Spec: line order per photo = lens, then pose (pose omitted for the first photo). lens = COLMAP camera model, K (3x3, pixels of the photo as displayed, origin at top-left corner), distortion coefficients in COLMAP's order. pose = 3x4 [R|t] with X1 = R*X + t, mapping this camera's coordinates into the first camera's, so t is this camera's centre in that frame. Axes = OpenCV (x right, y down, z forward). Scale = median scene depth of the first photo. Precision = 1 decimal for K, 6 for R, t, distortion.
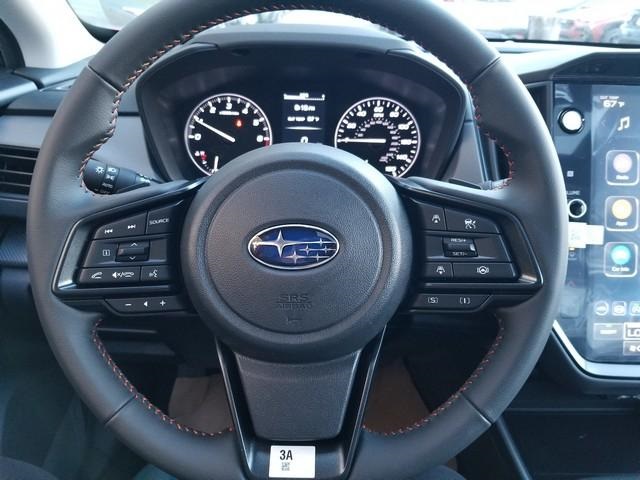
lens RADIAL K [[495.6, 0, 320.0], [0, 495.6, 240.0], [0, 0, 1]] dist [0.007228, 0.002659]
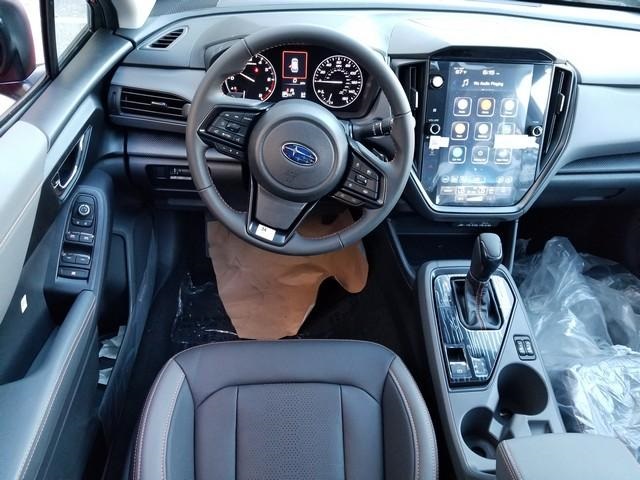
lens RADIAL K [[495.6, 0, 320.0], [0, 495.6, 240.0], [0, 0, 1]] dist [0.007228, 0.002659]
pose [[0.997396, -0.009344, 0.071507, -0.073914], [-0.009310, 0.966588, 0.256165, -0.109913], [-0.071511, -0.256164, 0.963984, -0.795099]]
